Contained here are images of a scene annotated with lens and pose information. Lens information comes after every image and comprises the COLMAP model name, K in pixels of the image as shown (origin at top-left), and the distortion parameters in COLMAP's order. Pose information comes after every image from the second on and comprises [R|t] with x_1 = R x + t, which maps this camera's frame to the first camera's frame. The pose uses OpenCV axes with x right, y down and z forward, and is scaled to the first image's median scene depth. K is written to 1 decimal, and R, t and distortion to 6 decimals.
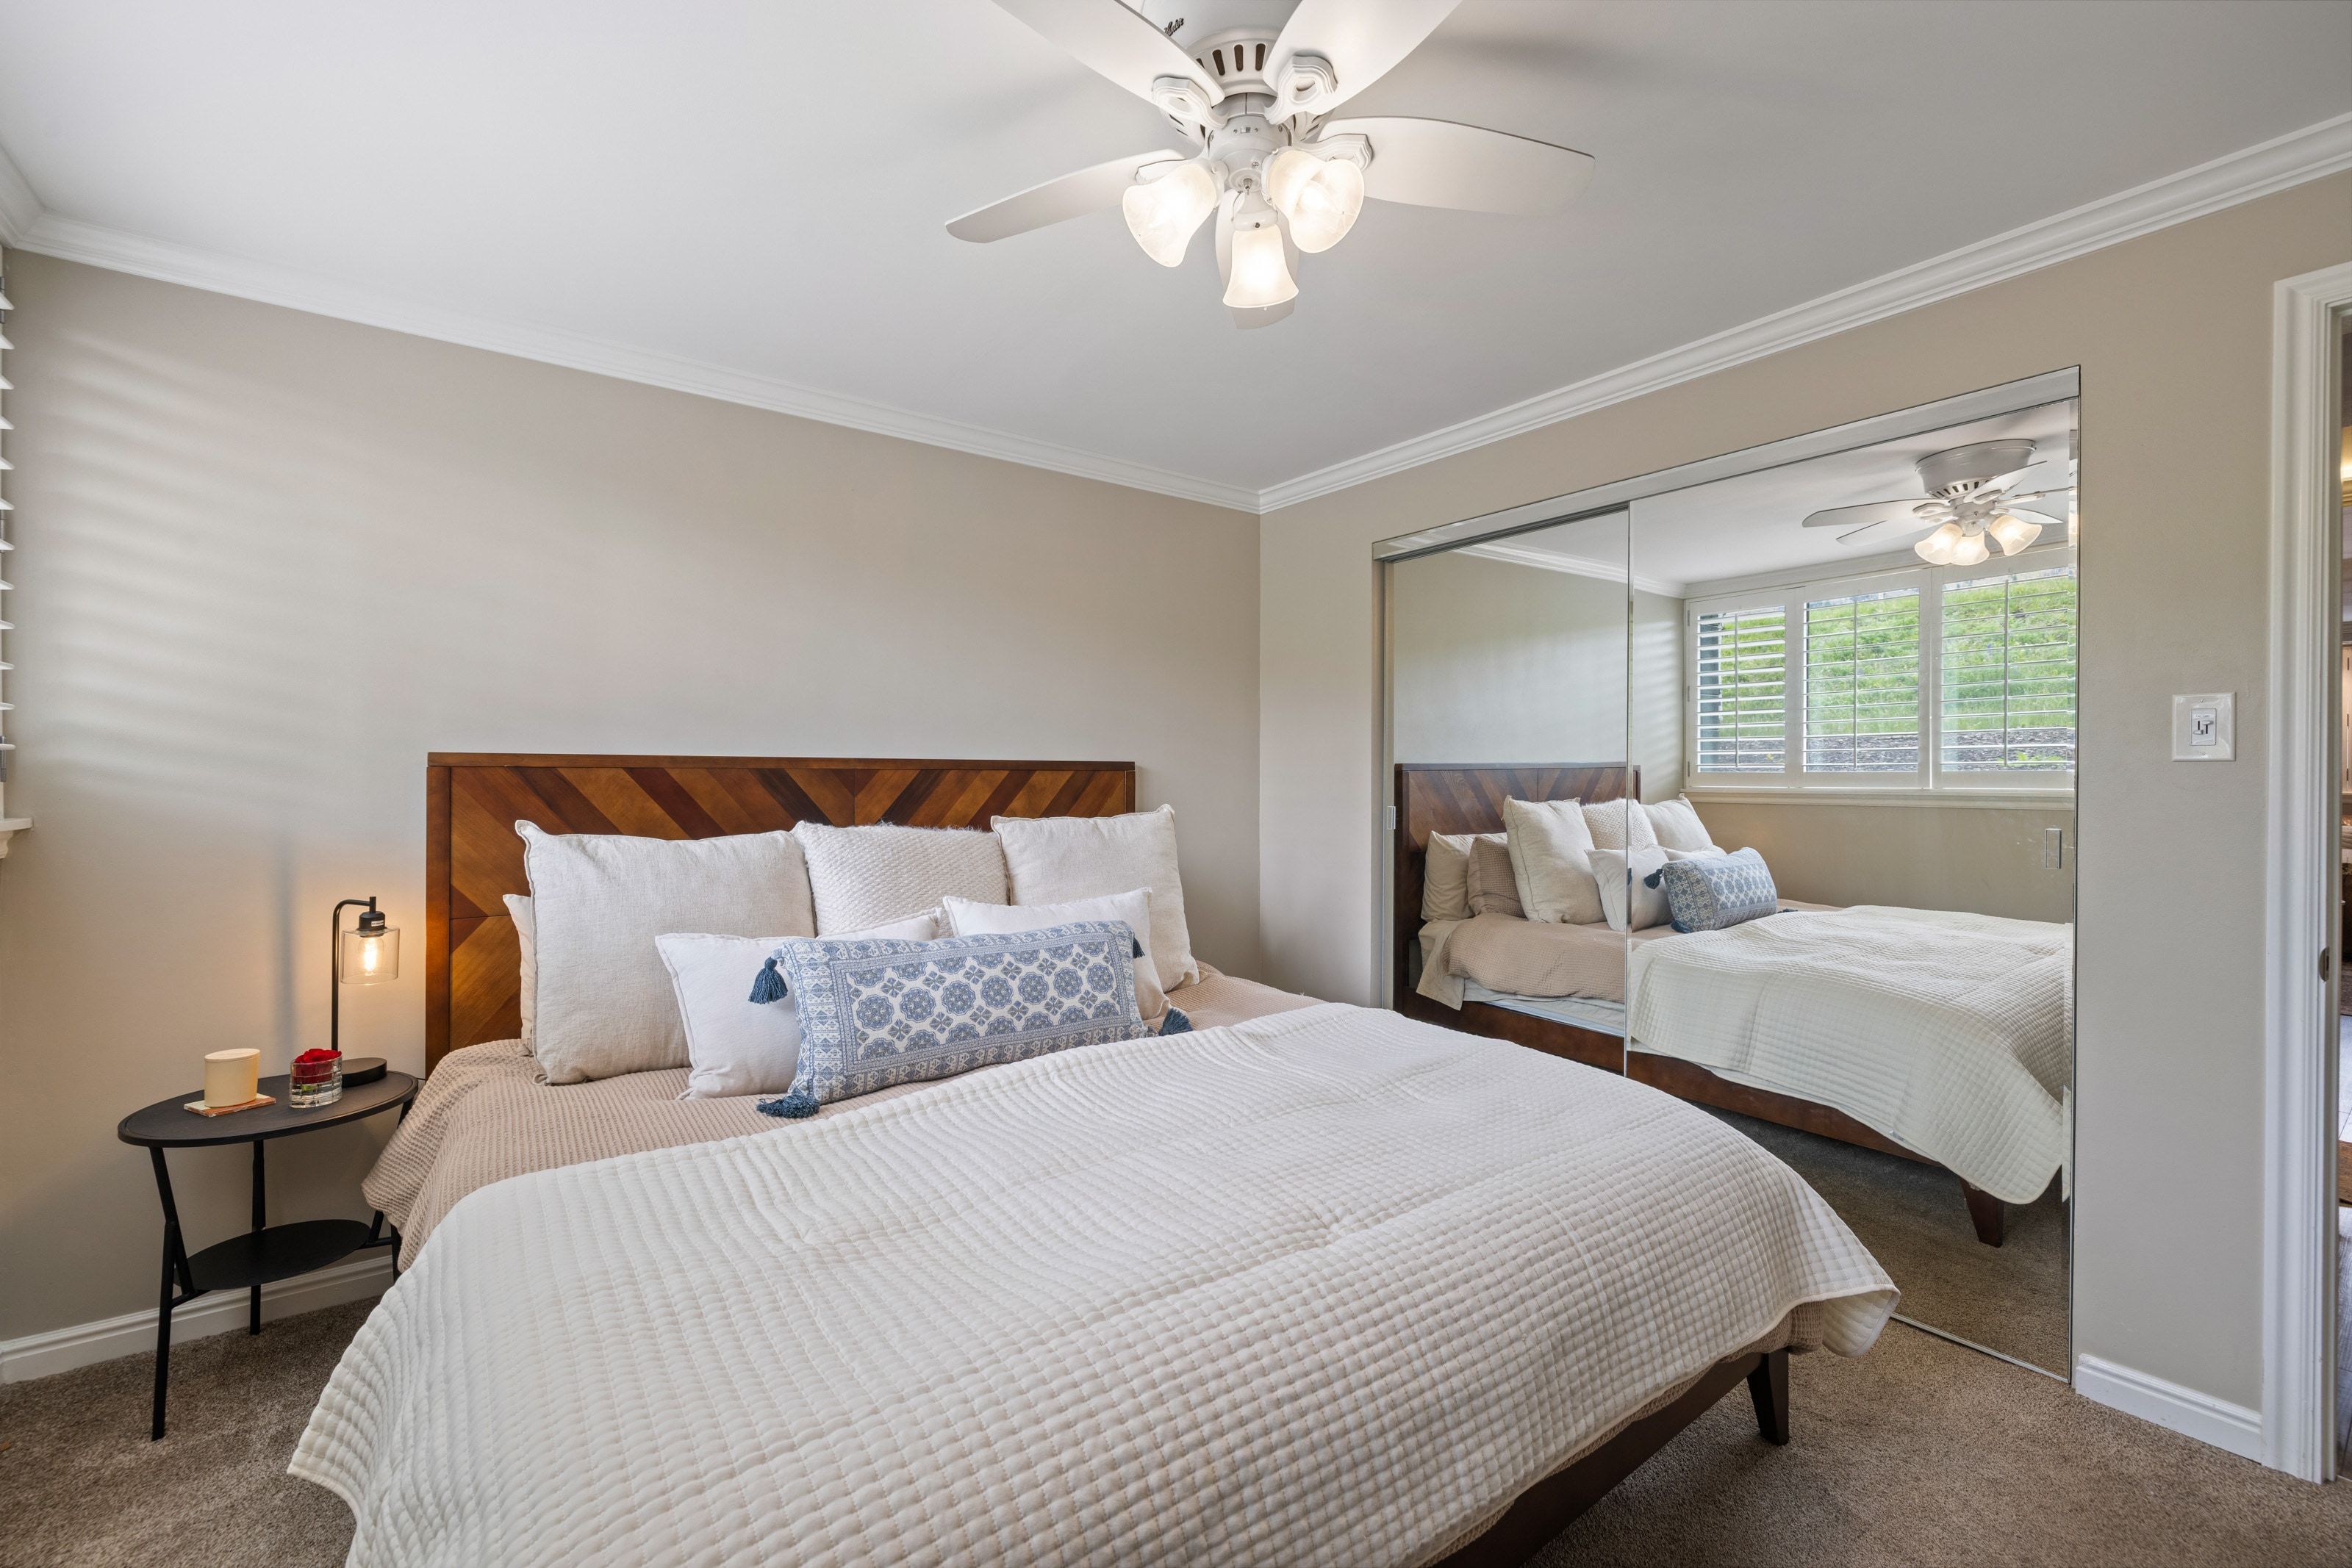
lens RADIAL K [[968.0, 0, 1165.3], [0, 968.0, 781.2], [0, 0, 1]] dist [-0.000981, -0.000063]
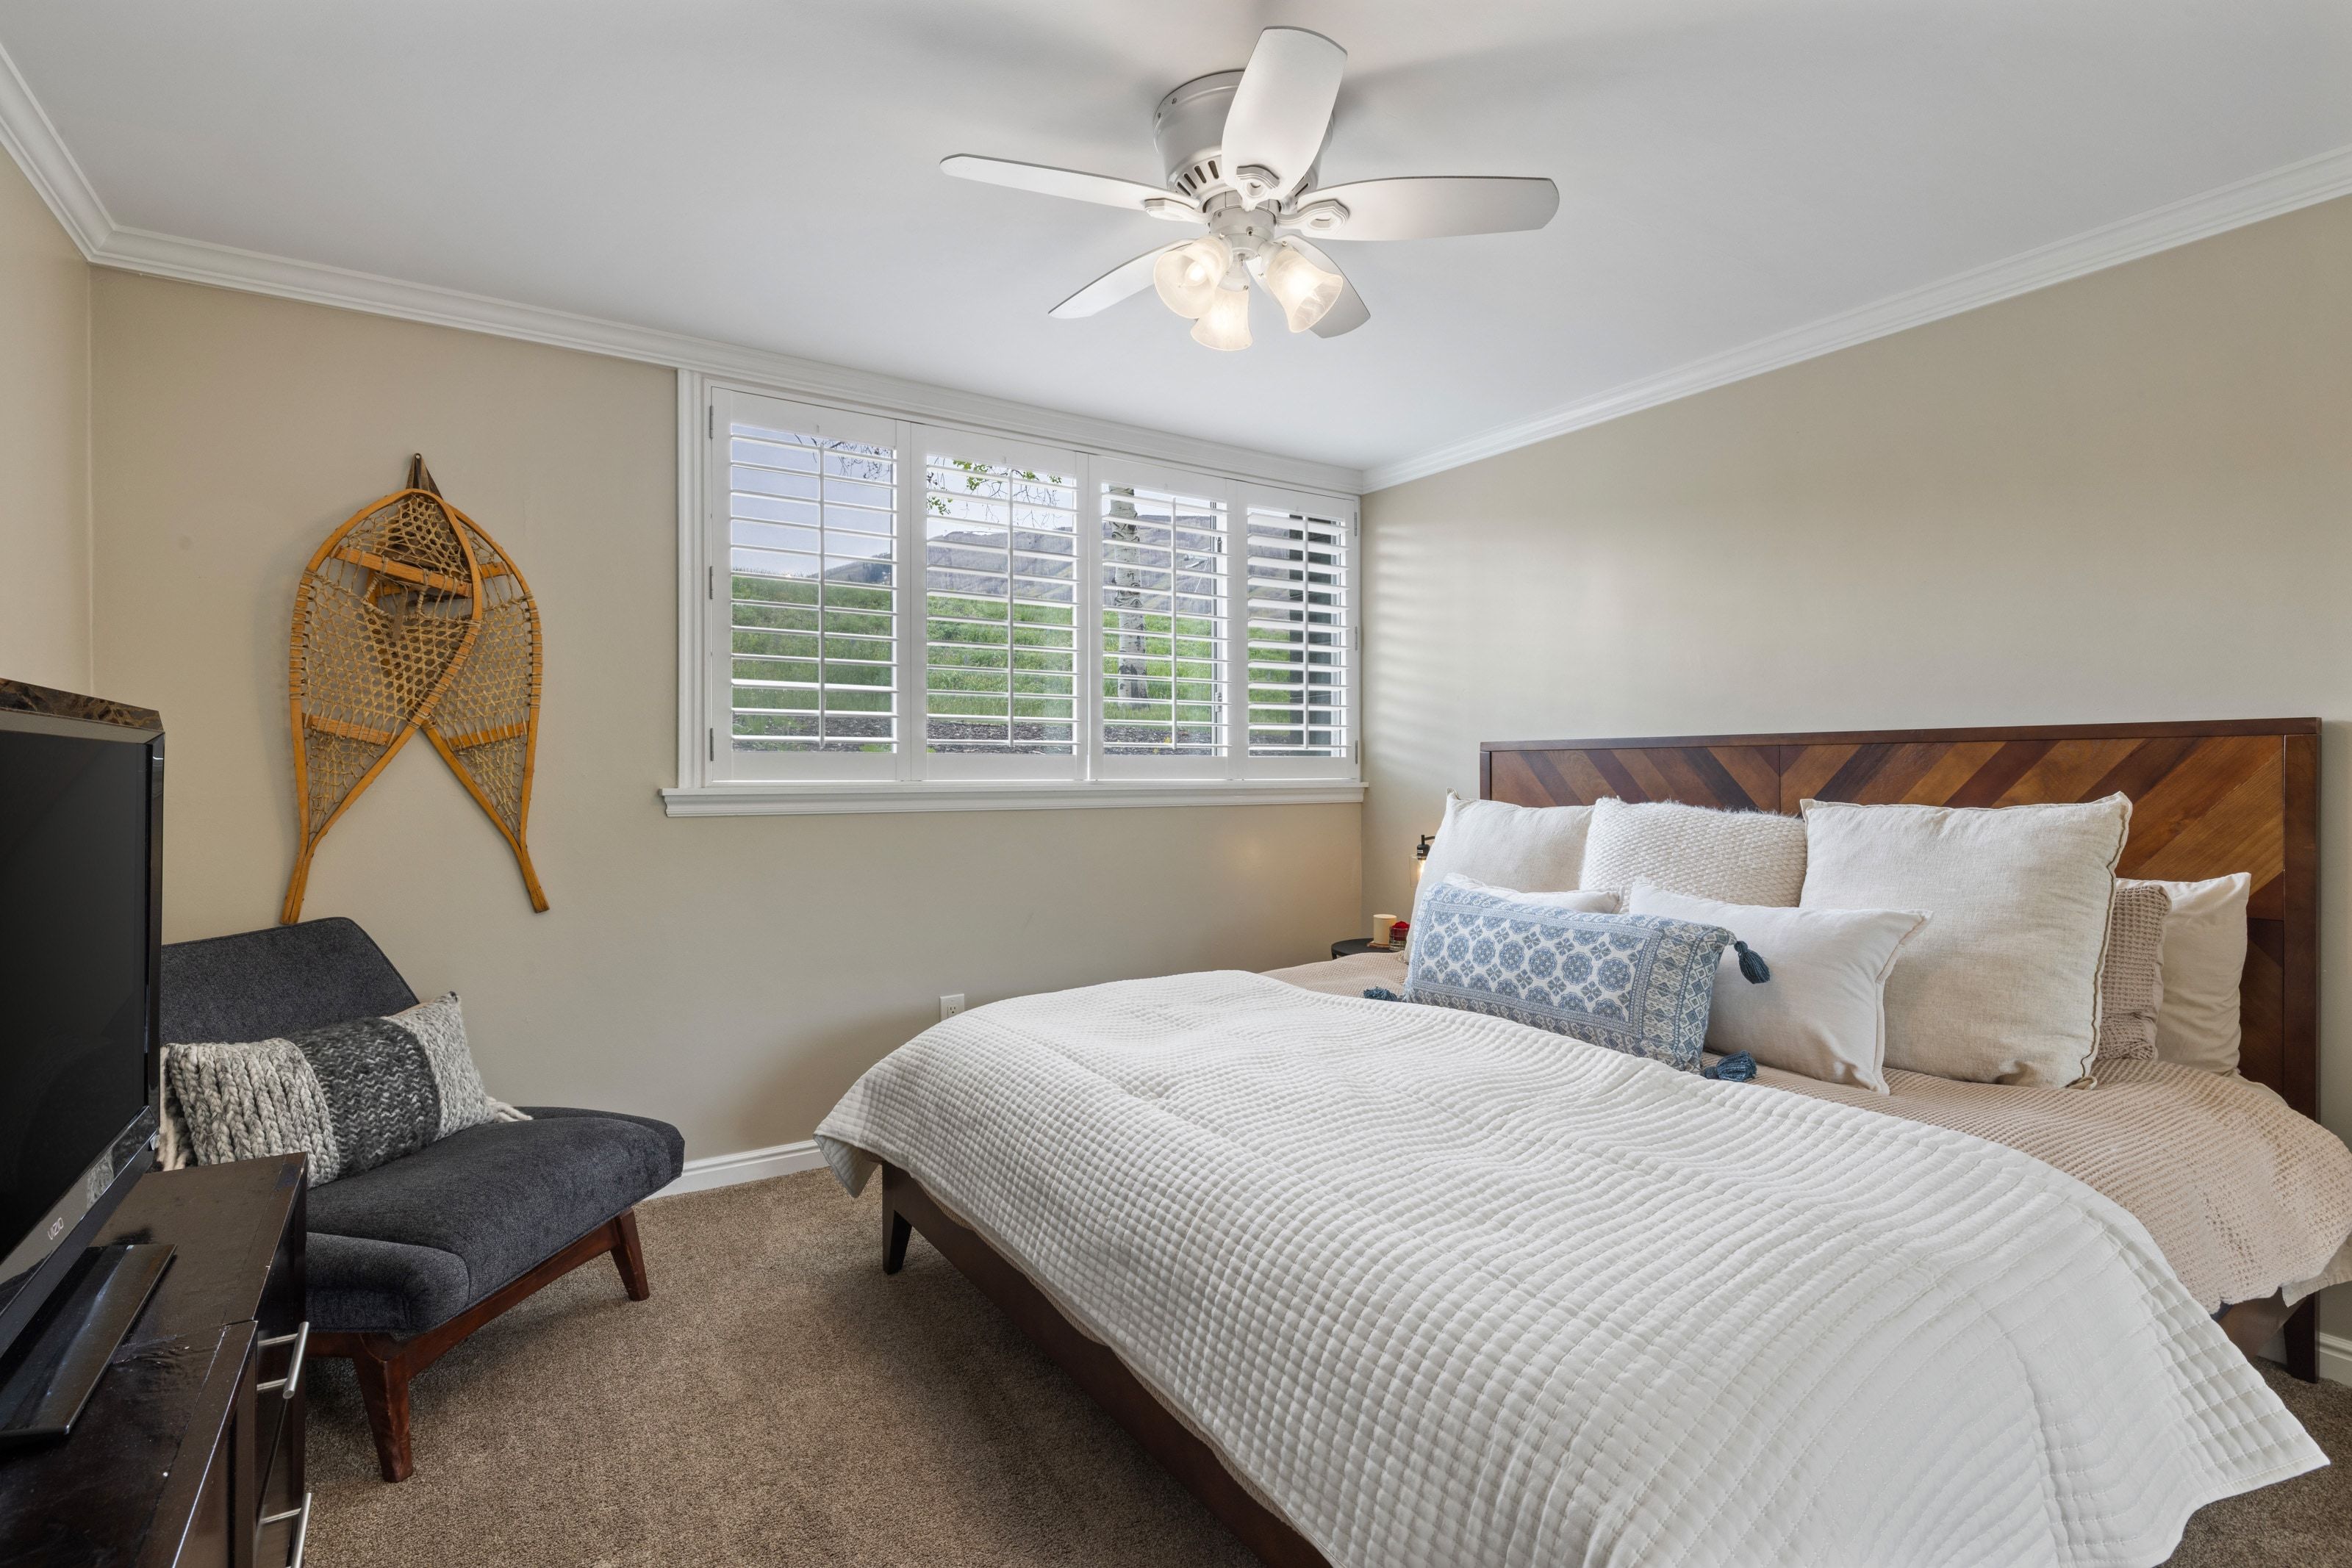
lens RADIAL K [[1060.7, 0, 1162.9], [0, 1060.7, 771.7], [0, 0, 1]] dist [-0.003857, -0.000216]
pose [[-0.041424, 0.000080, -0.999142, 0.939243], [-0.000793, 1.000000, 0.000113, 0.016783], [0.999141, 0.000797, -0.041424, 0.633302]]
